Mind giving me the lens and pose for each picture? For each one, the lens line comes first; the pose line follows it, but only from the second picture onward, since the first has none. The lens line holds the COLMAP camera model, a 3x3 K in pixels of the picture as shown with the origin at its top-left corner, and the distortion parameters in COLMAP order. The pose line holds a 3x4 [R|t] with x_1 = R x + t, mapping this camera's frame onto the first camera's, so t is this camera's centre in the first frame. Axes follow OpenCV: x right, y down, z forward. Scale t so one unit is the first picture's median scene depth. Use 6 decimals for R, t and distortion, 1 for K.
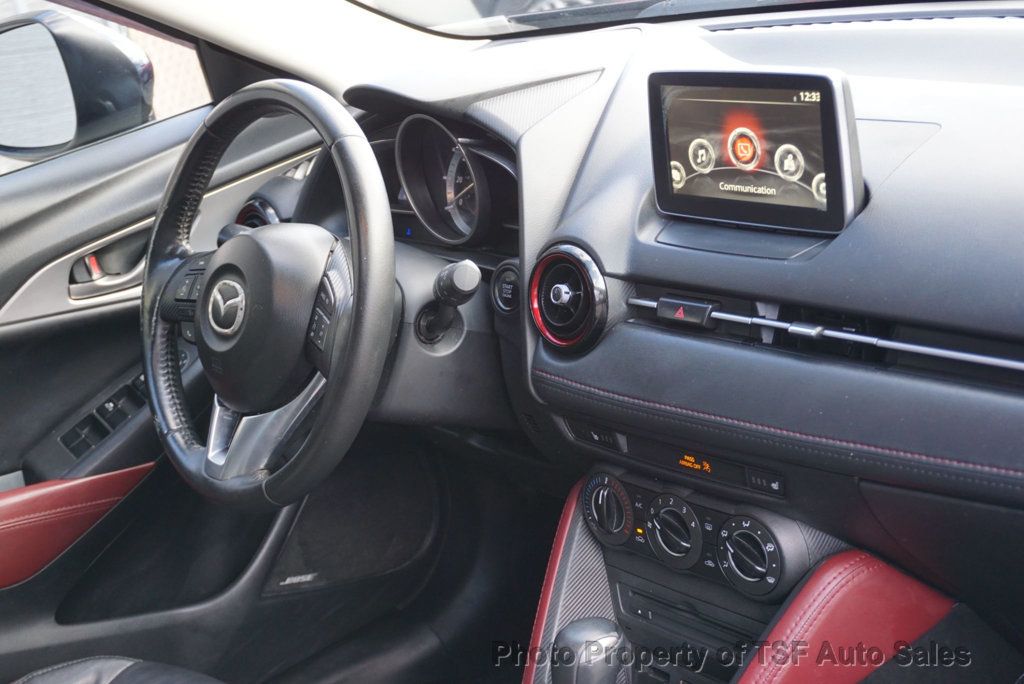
lens RADIAL K [[1500.2, 0, 510.1], [0, 1500.2, 340.6], [0, 0, 1]] dist [-0.005985, 0.000000]
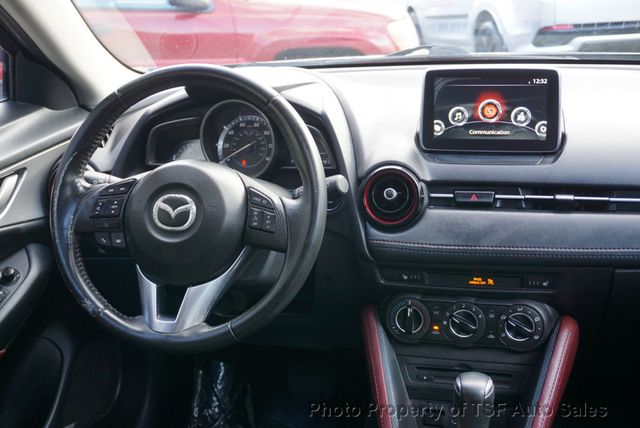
lens RADIAL K [[770.4, 0, 315.9], [0, 770.4, 215.2], [0, 0, 1]] dist [0.012787, 0.000000]
pose [[0.804021, -0.021781, 0.594202, -0.585642], [0.093157, 0.991602, -0.089702, 0.067237], [-0.587259, 0.127476, 0.799298, 0.363217]]
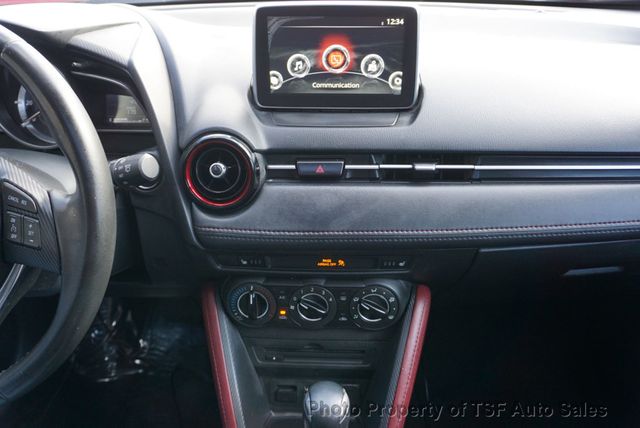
lens RADIAL K [[481.2, 0, 314.8], [0, 481.2, 208.6], [0, 0, 1]] dist [-0.038537, 0.007824]
pose [[0.675411, -0.197228, 0.710578, -0.236948], [0.139347, 0.980346, 0.139654, -0.047297], [-0.724157, 0.004693, 0.689619, 0.660281]]
